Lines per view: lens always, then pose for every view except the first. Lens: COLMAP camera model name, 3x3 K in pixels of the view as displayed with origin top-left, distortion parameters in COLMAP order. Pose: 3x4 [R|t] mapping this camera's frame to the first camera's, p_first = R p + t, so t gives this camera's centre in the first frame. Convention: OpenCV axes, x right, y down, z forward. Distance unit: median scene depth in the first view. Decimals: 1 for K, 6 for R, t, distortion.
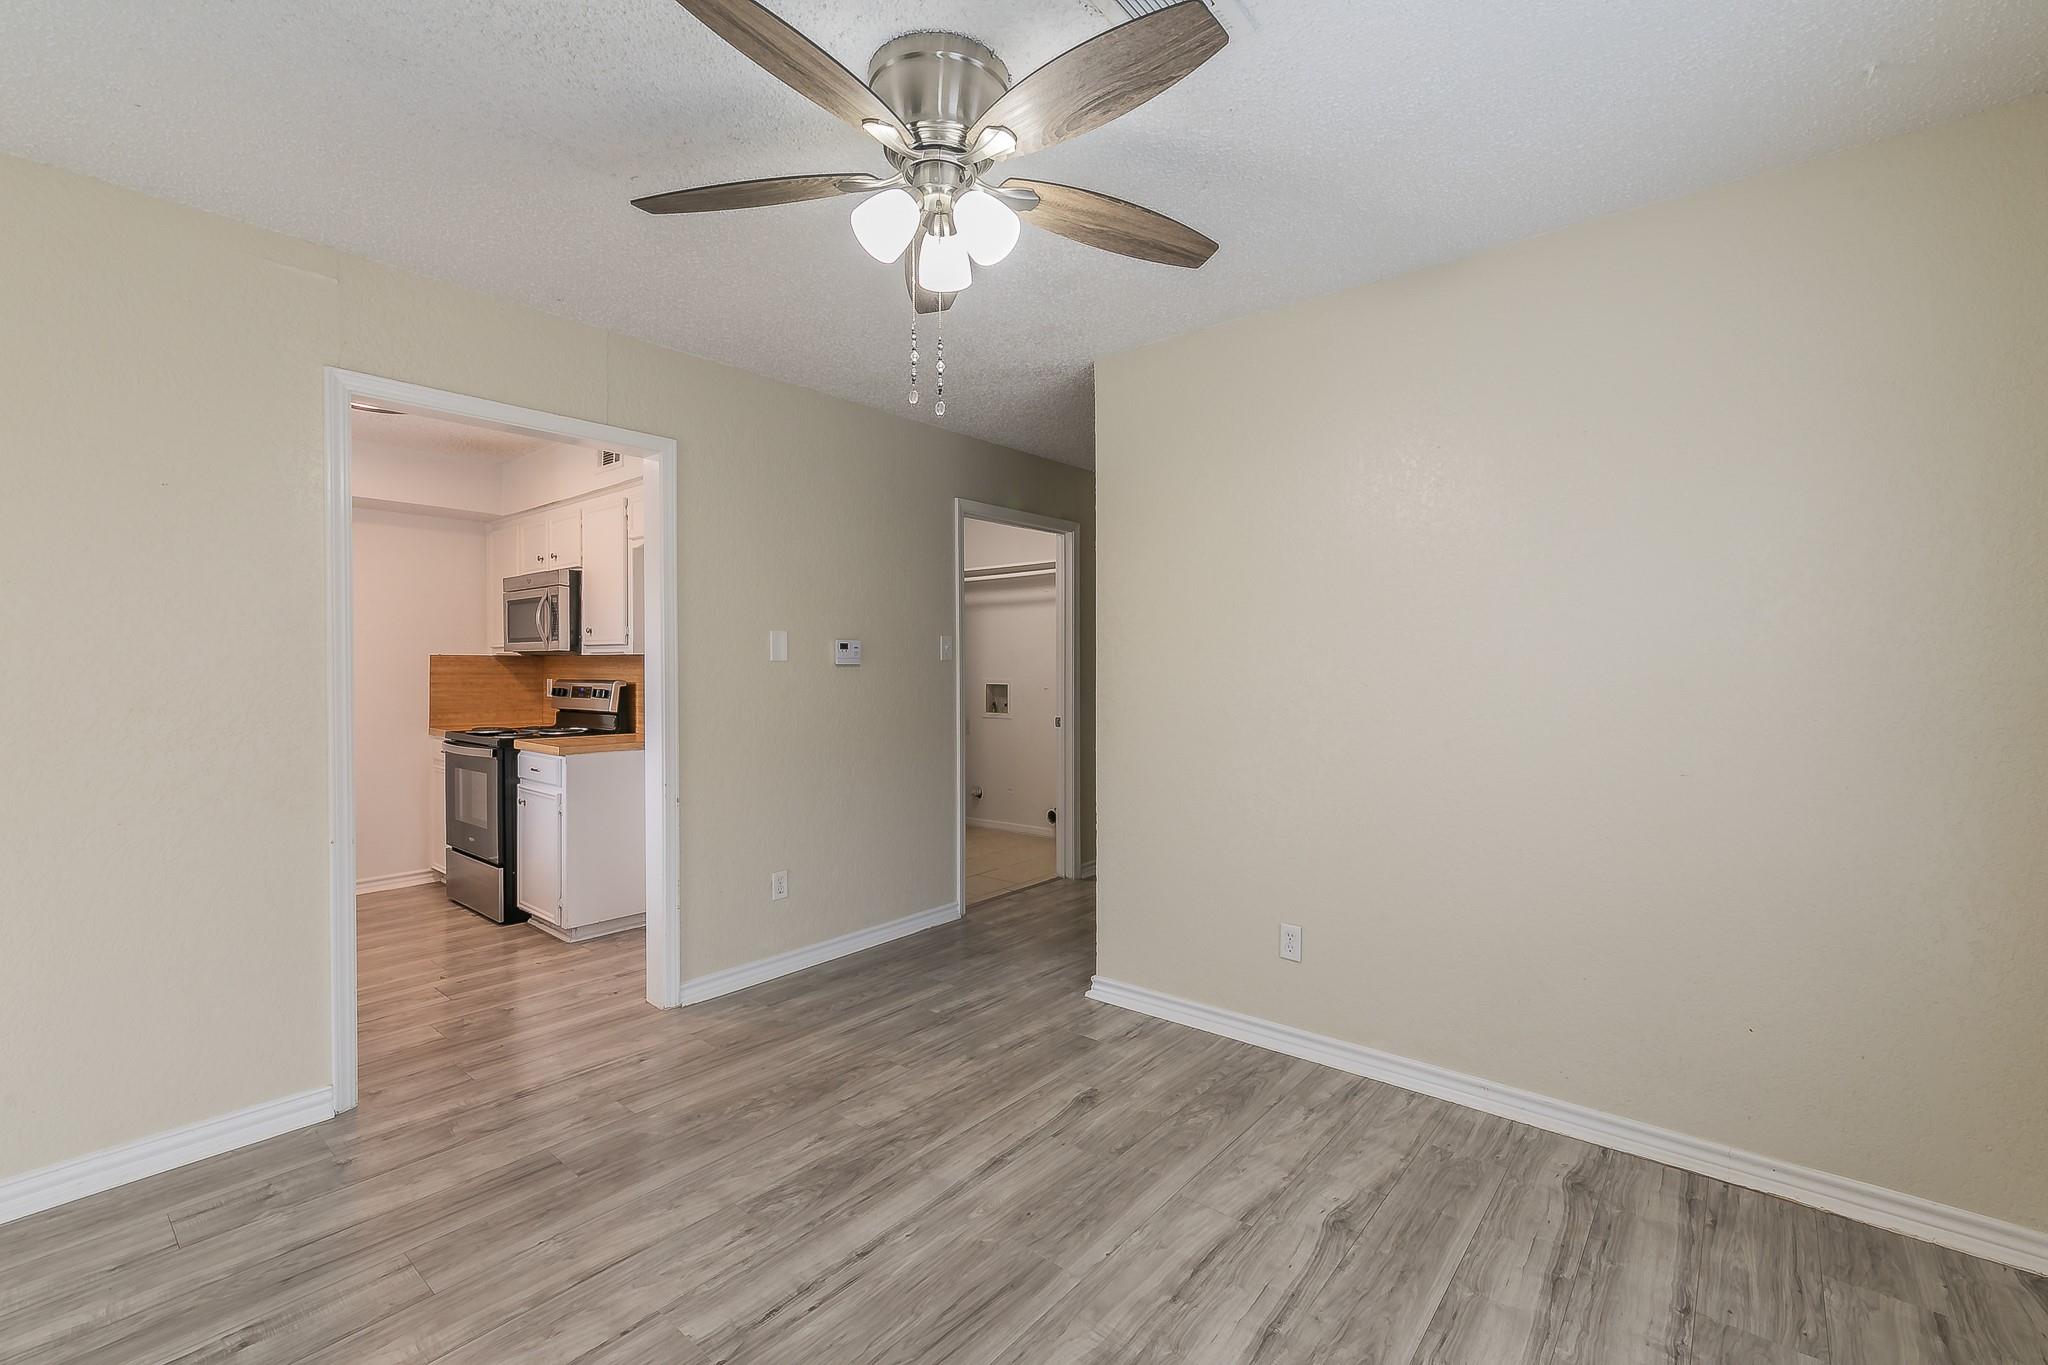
lens RADIAL K [[874.3, 0, 1049.7], [0, 874.3, 651.0], [0, 0, 1]] dist [-0.001525, -0.000534]
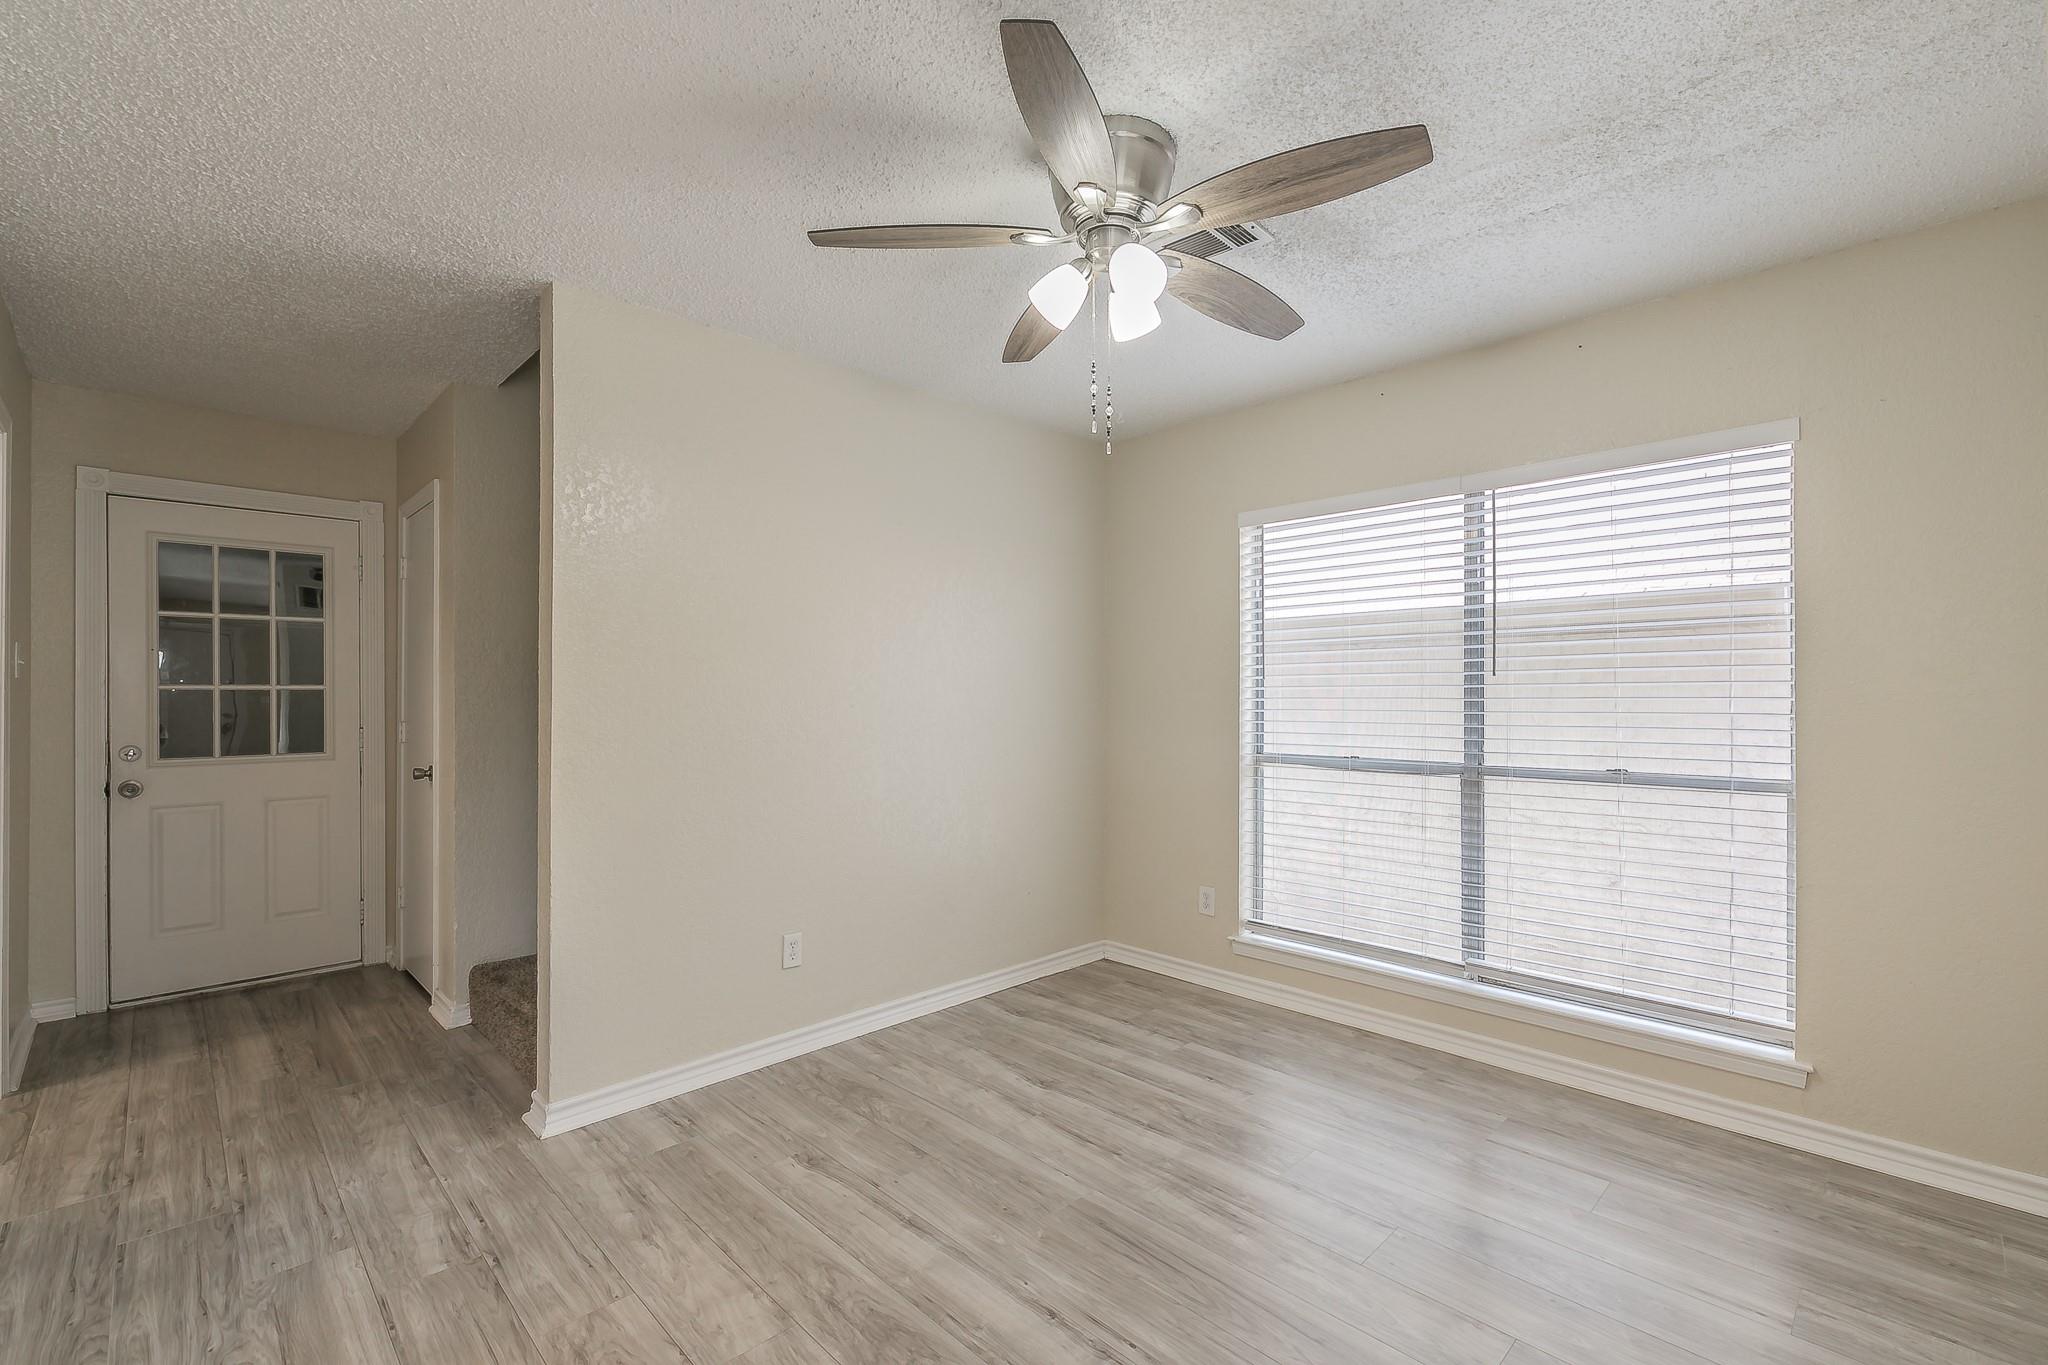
lens RADIAL K [[874.3, 0, 1036.3], [0, 874.3, 695.4], [0, 0, 1]] dist [-0.001525, -0.000534]
pose [[0.115645, 0.001272, 0.993290, -0.940306], [-0.014401, 0.999896, 0.000396, 0.030030], [-0.993186, -0.014350, 0.115651, 0.762262]]
